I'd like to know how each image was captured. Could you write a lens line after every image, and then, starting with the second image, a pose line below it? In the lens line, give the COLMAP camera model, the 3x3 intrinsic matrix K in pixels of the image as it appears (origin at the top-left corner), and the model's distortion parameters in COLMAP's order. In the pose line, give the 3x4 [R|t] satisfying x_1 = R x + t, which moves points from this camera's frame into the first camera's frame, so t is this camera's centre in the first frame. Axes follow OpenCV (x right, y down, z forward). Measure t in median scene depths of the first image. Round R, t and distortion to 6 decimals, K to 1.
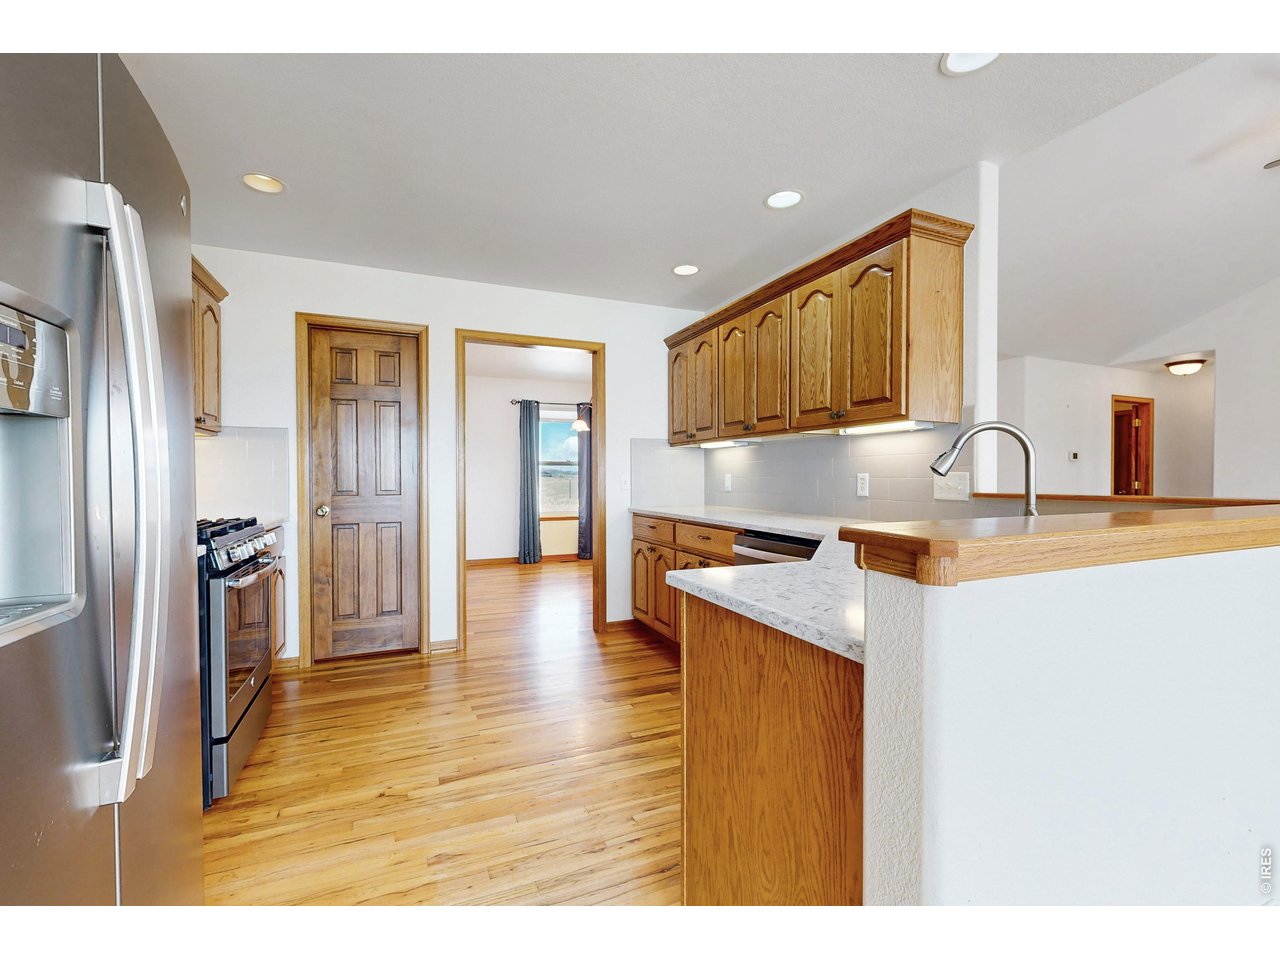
lens RADIAL K [[554.0, 0, 639.8], [0, 554.0, 484.2], [0, 0, 1]] dist [0.001844, 0.000072]
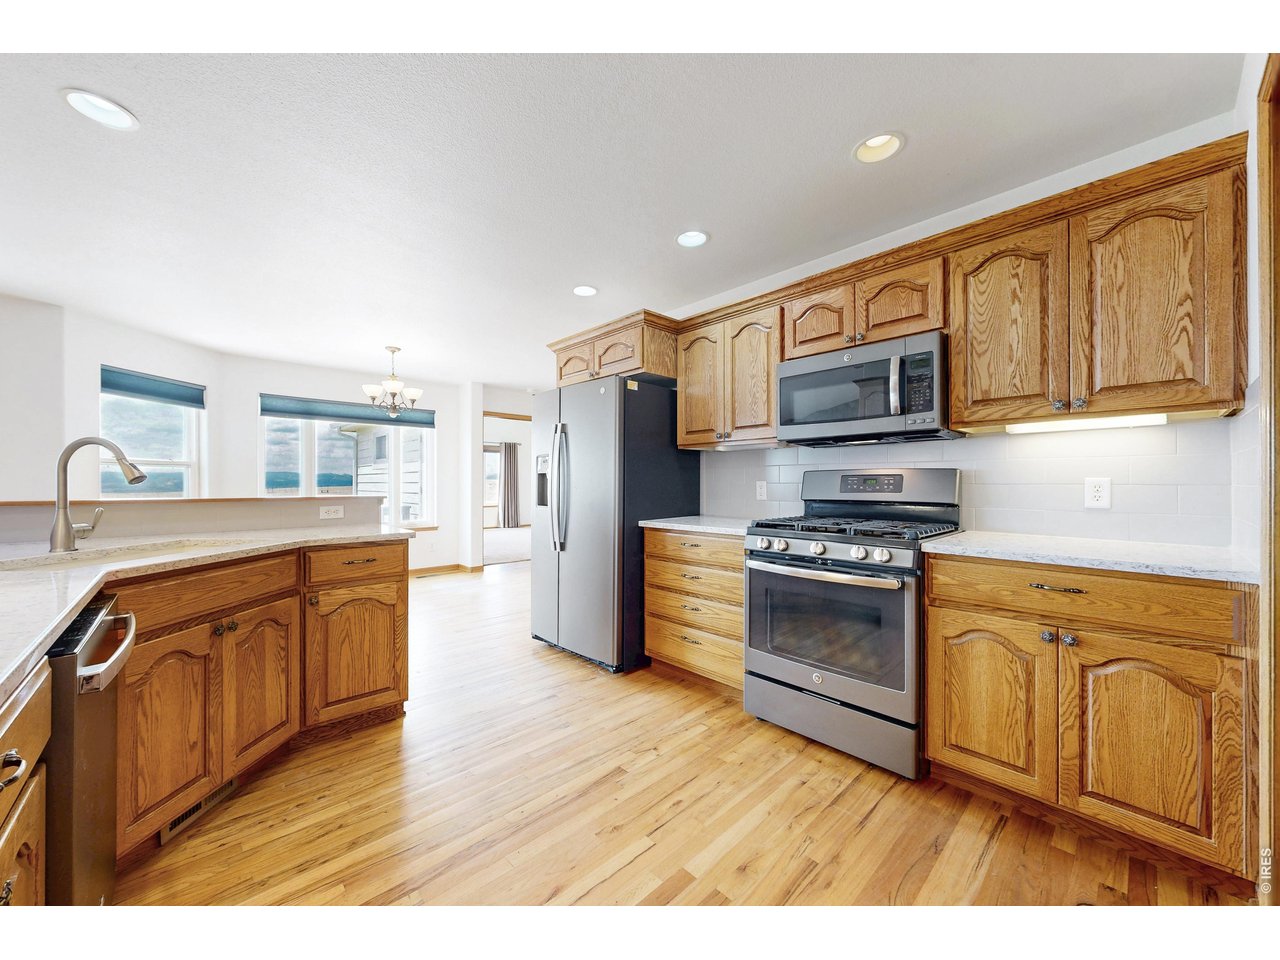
lens RADIAL K [[484.0, 0, 640.0], [0, 484.0, 477.0], [0, 0, 1]] dist [0.000578, 0.000075]
pose [[-0.938266, 0.001448, -0.345911, -0.051826], [0.000036, 0.999992, 0.004087, -0.020860], [0.345914, 0.003822, -0.938259, 1.369682]]
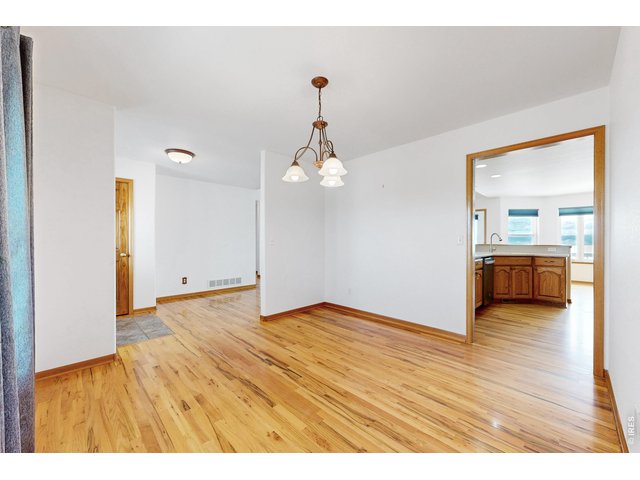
lens RADIAL K [[249.3, 0, 320.4], [0, 249.3, 241.5], [0, 0, 1]] dist [-0.002011, -0.000092]
pose [[-0.362712, -0.005520, 0.931885, -0.808288], [0.011705, 0.999877, 0.010478, -0.037911], [-0.931828, 0.014709, -0.362602, 2.348460]]
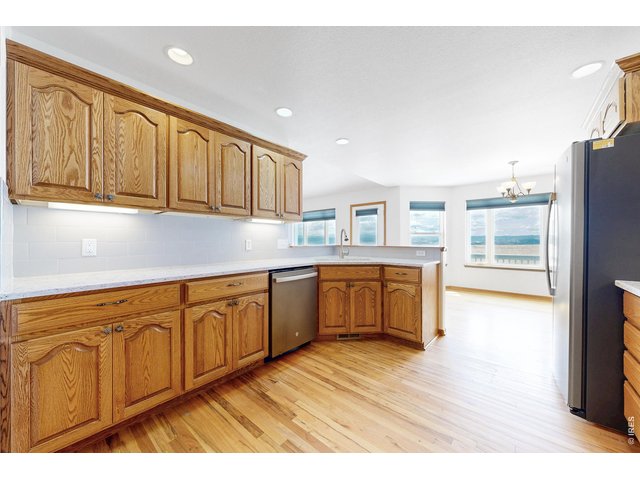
lens RADIAL K [[242.0, 0, 321.2], [0, 242.0, 240.6], [0, 0, 1]] dist [0.000578, 0.000075]
pose [[-0.445679, 0.002565, 0.895189, -0.582277], [0.013174, 0.999906, 0.003694, -0.015524], [-0.895096, 0.013440, -0.445671, 1.170609]]
